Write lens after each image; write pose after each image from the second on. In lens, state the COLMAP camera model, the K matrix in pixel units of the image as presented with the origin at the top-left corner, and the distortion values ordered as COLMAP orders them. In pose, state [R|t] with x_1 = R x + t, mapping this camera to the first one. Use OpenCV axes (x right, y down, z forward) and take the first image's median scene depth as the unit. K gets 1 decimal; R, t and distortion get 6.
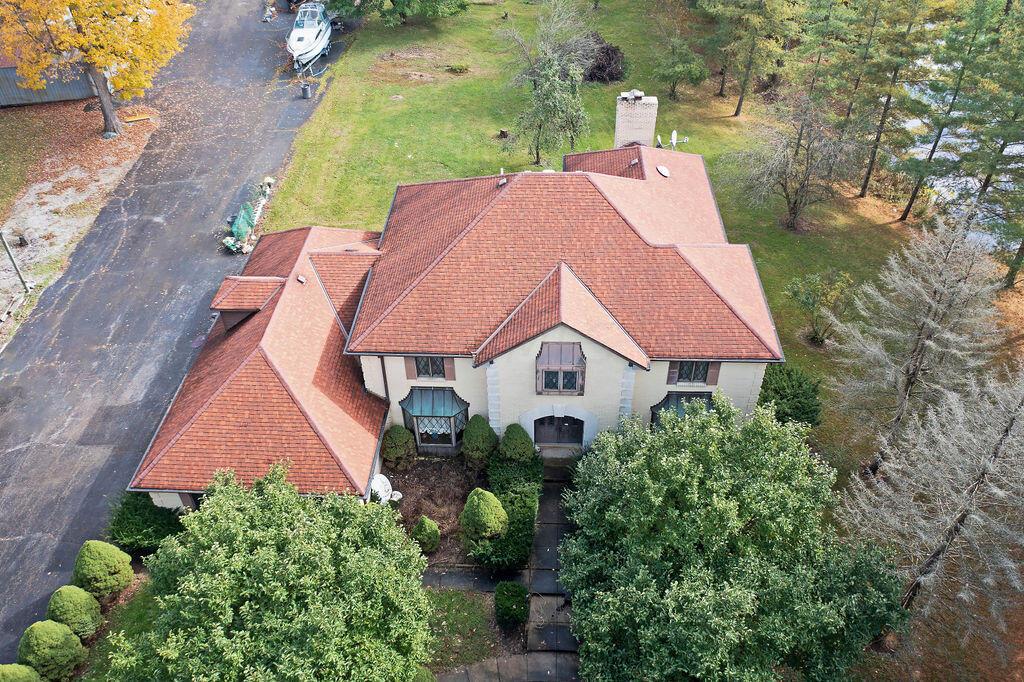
lens RADIAL K [[805.2, 0, 501.3], [0, 805.2, 337.0], [0, 0, 1]] dist [-0.035014, 0.004661]
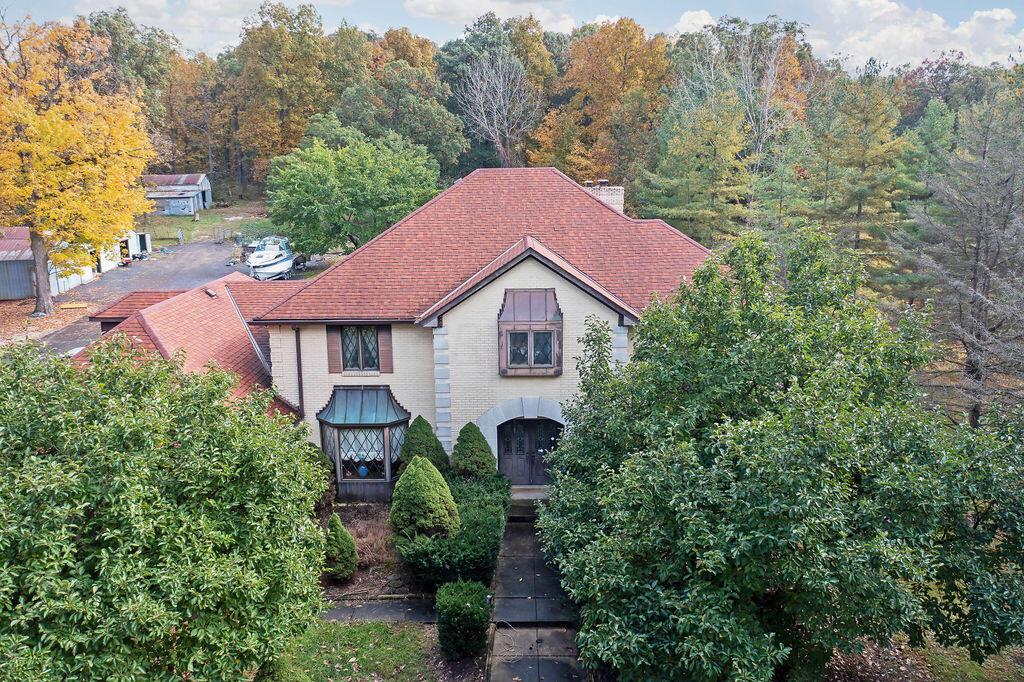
lens RADIAL K [[805.2, 0, 501.3], [0, 805.2, 337.0], [0, 0, 1]] dist [-0.035014, 0.004661]
pose [[0.999014, 0.005131, 0.044105, 0.011546], [0.016135, 0.883453, -0.468241, 0.380524], [-0.041367, 0.468491, 0.882499, 0.308844]]
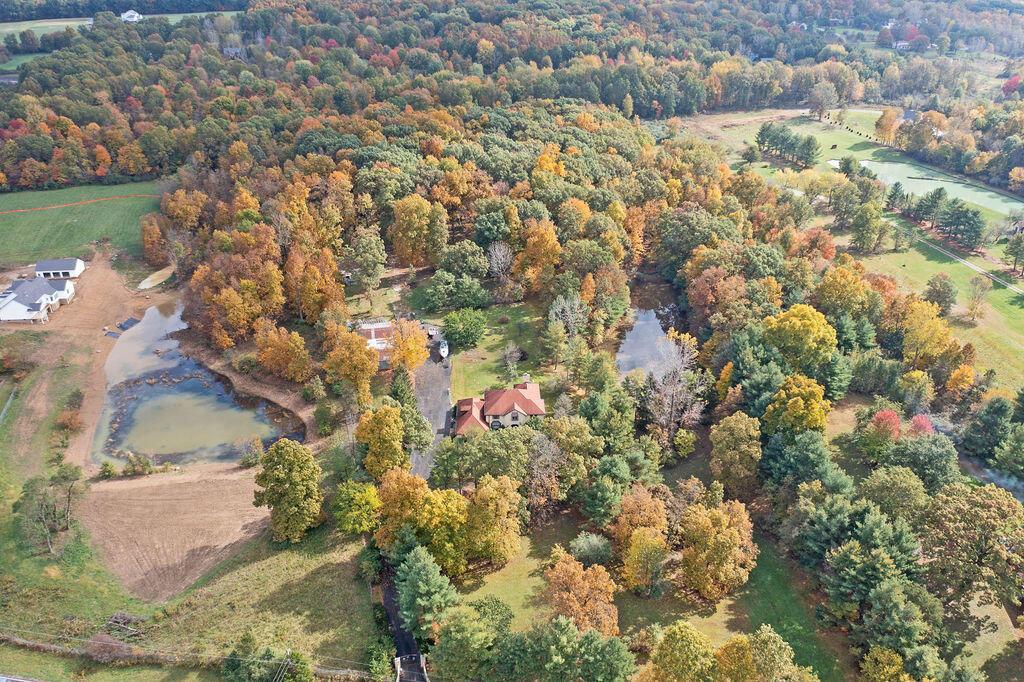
lens RADIAL K [[805.2, 0, 501.3], [0, 805.2, 337.0], [0, 0, 1]] dist [-0.035014, 0.004661]
pose [[0.997089, -0.017870, 0.074126, -0.531206], [0.034223, 0.973614, -0.225623, 0.907364], [-0.068138, 0.227503, 0.971391, -5.748569]]
